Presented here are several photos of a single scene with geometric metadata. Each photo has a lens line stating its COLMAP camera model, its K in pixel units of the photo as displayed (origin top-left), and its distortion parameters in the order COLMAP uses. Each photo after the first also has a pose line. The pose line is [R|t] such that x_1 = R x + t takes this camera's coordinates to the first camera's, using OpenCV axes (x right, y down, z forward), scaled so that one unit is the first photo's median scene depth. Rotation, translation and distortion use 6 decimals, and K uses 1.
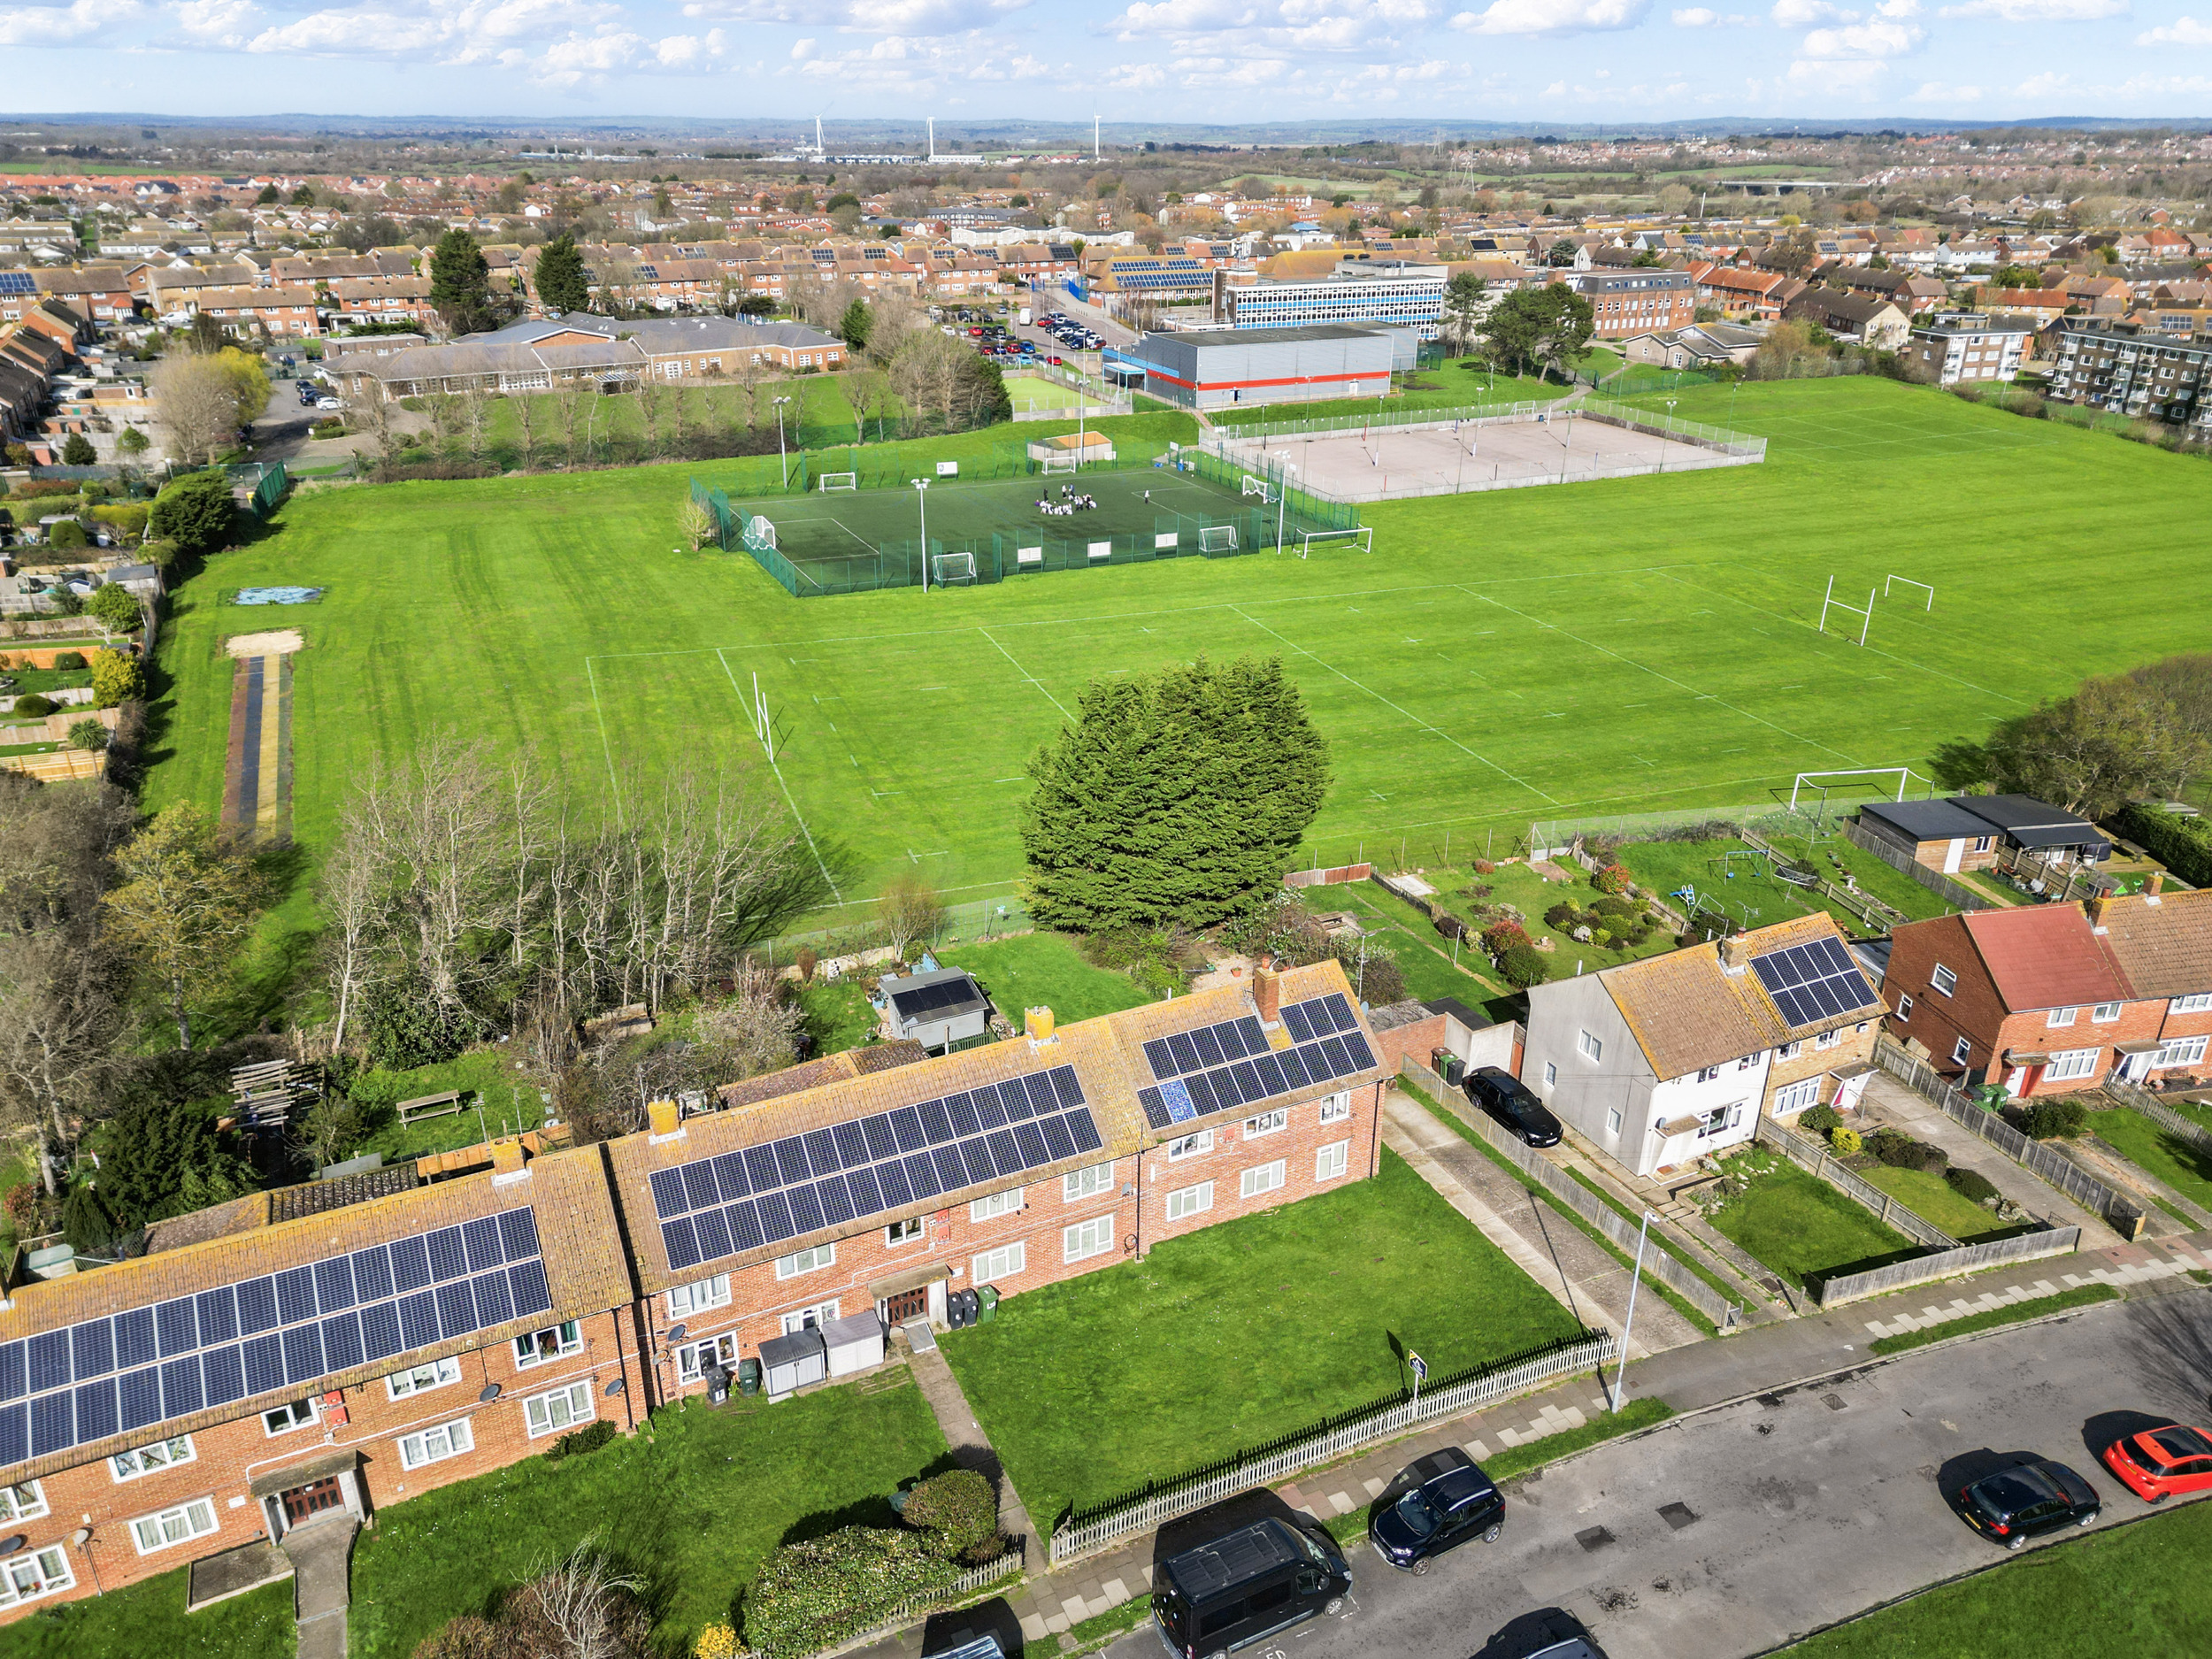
lens RADIAL K [[1537.9, 0, 1106.0], [0, 1537.9, 829.5], [0, 0, 1]] dist [0.081605, -0.082248]
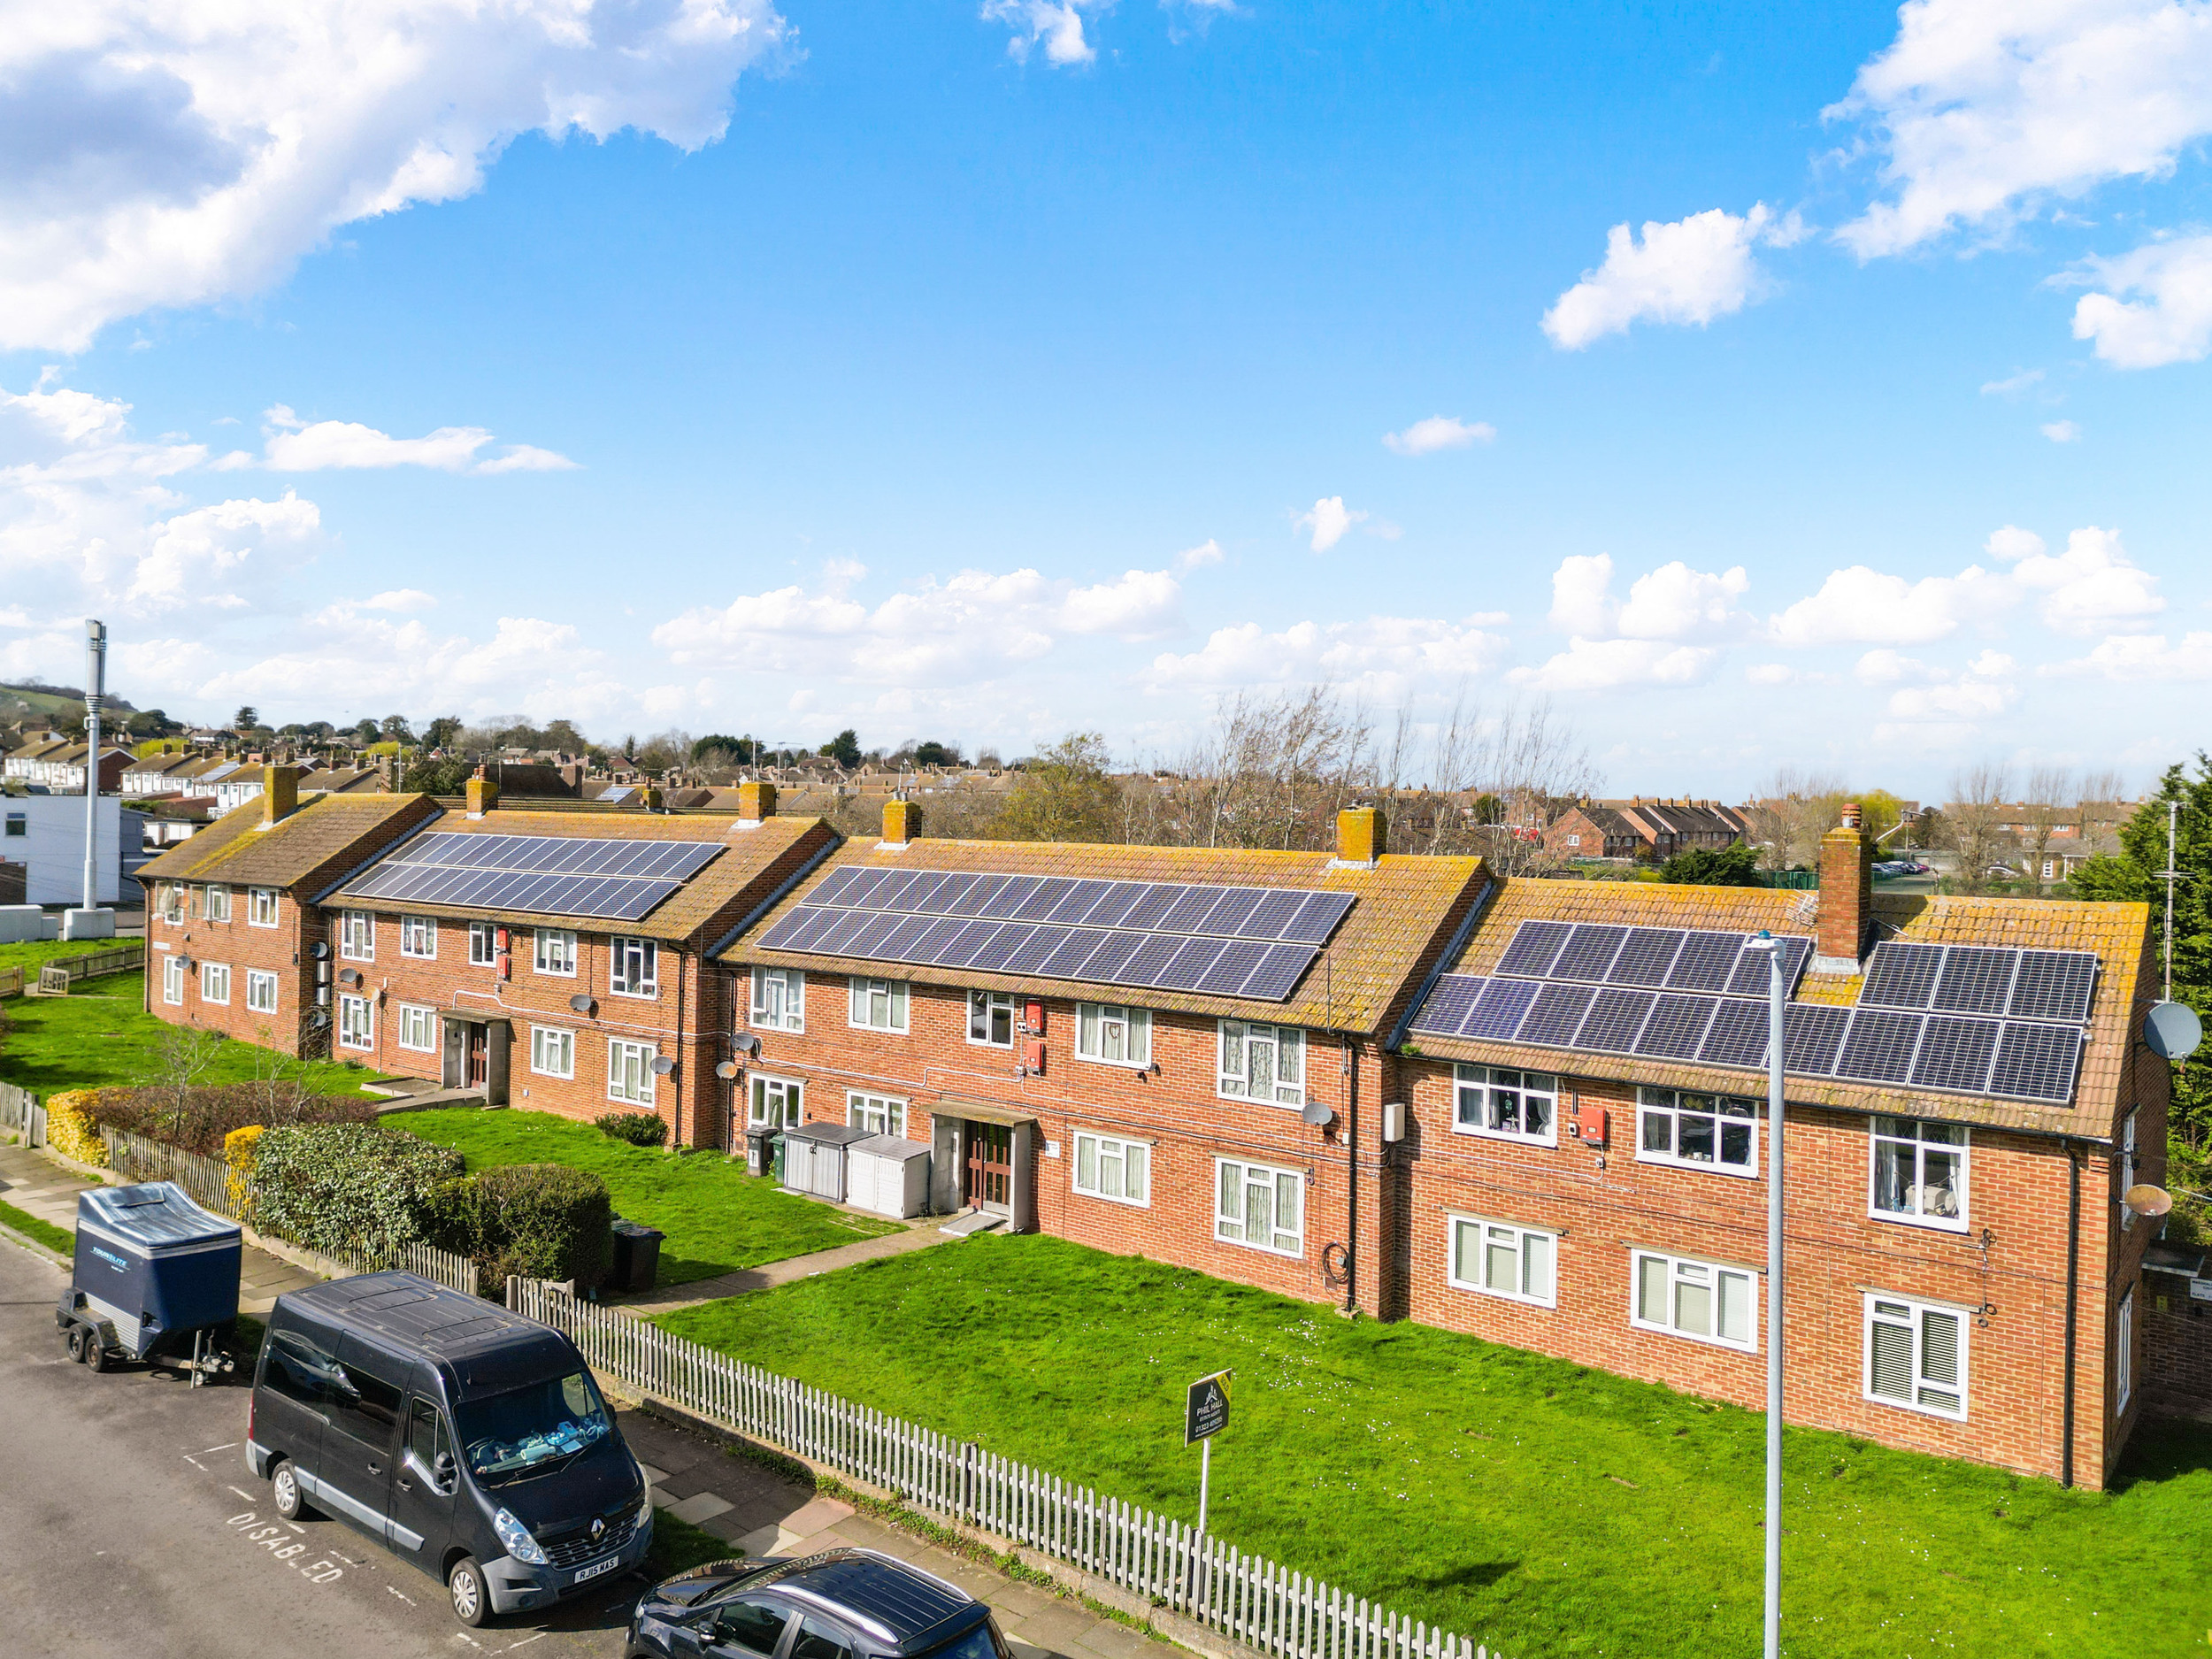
lens RADIAL K [[1581.4, 0, 1106.0], [0, 1581.4, 829.5], [0, 0, 1]] dist [0.076477, -0.073187]
pose [[0.445336, 0.014429, -0.895247, 0.262577], [-0.382644, 0.907031, -0.175726, 0.158195], [0.809481, 0.420818, 0.409455, 0.414536]]
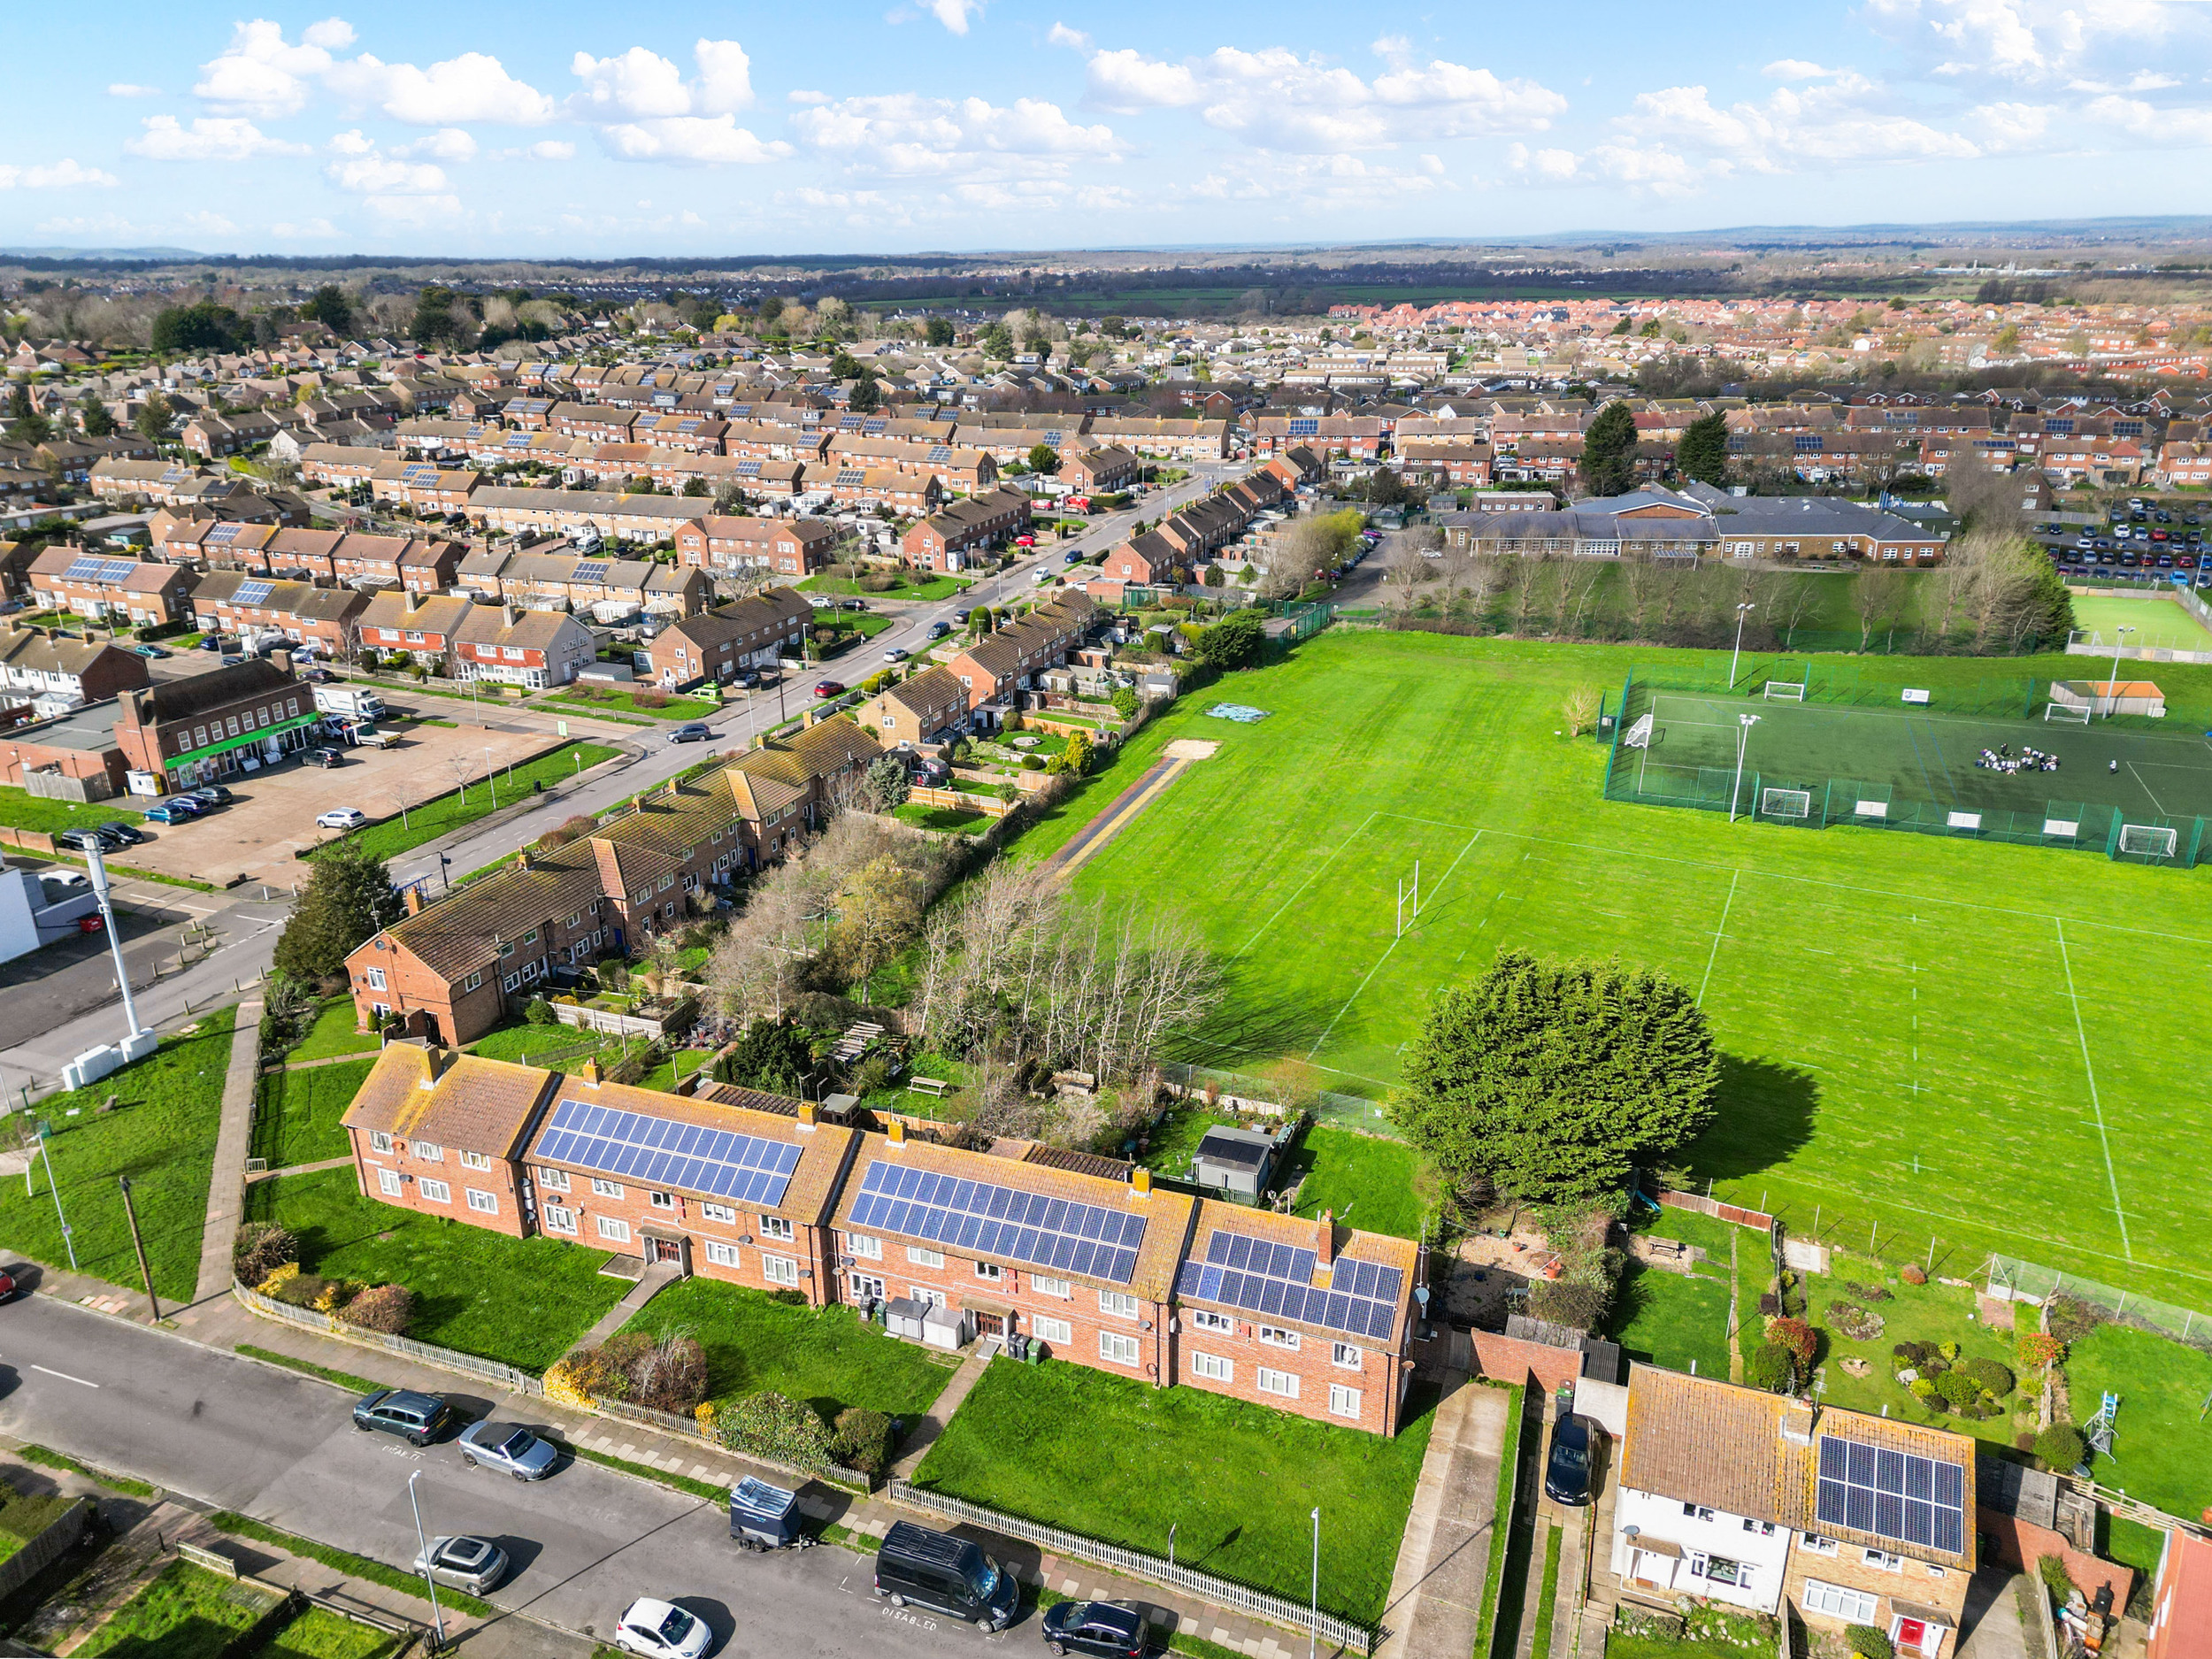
lens RADIAL K [[1555.2, 0, 1106.0], [0, 1555.2, 829.5], [0, 0, 1]] dist [0.075055, -0.077410]
pose [[0.691914, 0.240550, -0.680728, 0.473673], [-0.282375, 0.957921, 0.051487, -0.136622], [0.664469, 0.156596, 0.730725, -0.035200]]
